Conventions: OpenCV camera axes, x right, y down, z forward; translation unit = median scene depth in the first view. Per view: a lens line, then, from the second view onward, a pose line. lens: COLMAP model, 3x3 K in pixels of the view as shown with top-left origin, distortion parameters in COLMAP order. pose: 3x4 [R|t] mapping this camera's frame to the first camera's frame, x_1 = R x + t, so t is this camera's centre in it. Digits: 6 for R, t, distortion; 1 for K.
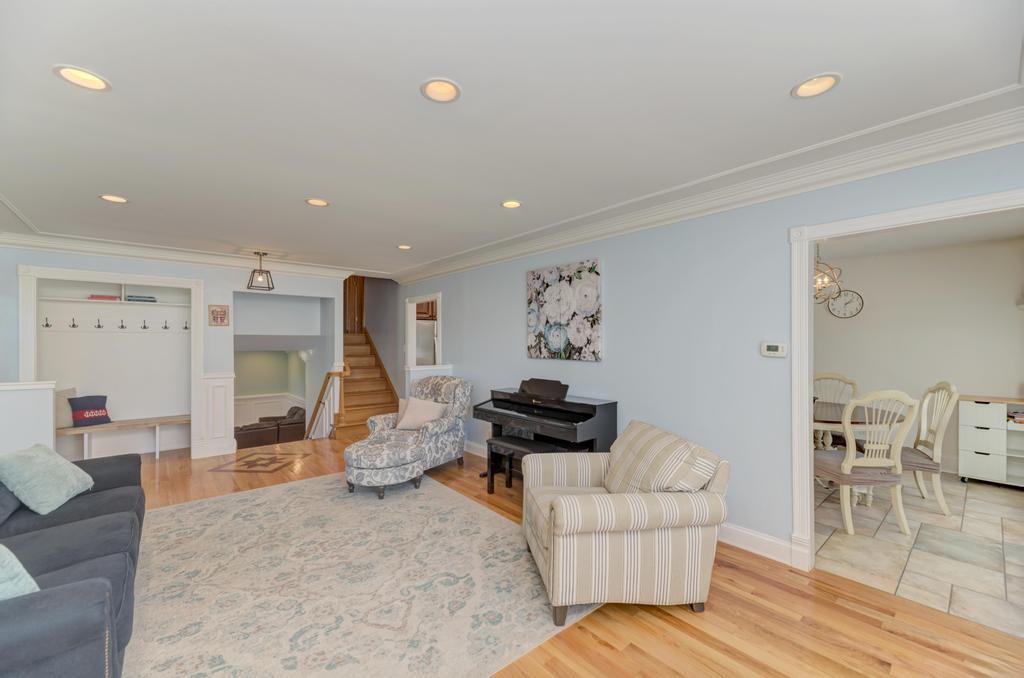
lens RADIAL K [[410.6, 0, 511.6], [0, 410.6, 340.7], [0, 0, 1]] dist [0.003585, 0.000405]
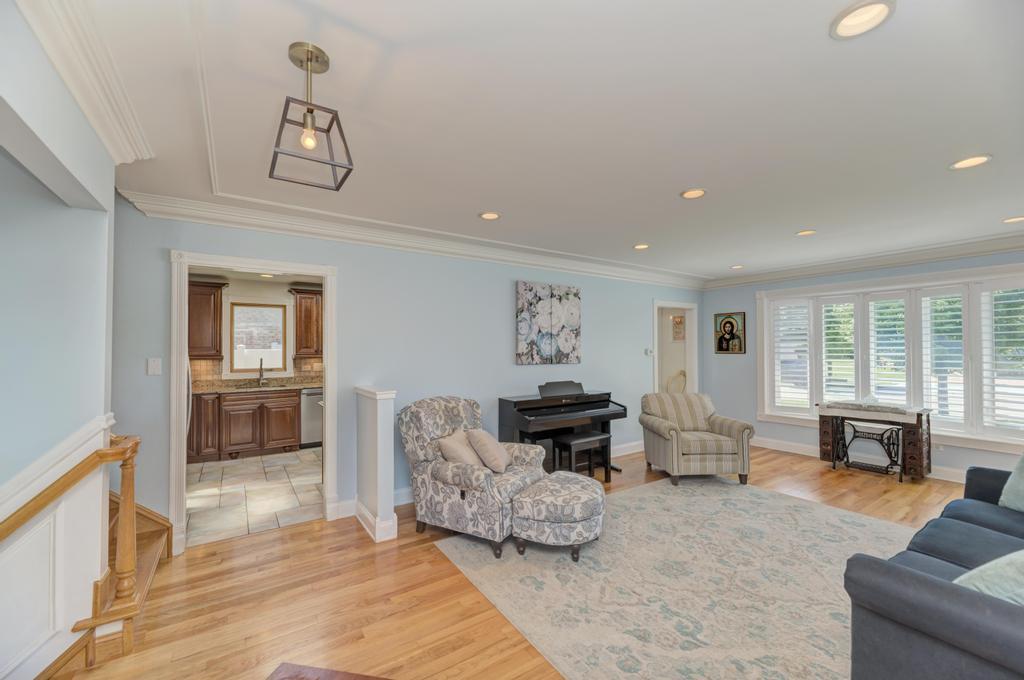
lens RADIAL K [[410.6, 0, 509.7], [0, 410.6, 342.6], [0, 0, 1]] dist [0.003585, 0.000405]
pose [[0.113498, 0.013010, 0.993453, -1.077558], [-0.001068, 0.999915, -0.012972, -0.000596], [-0.993538, 0.000412, 0.113502, 0.995823]]
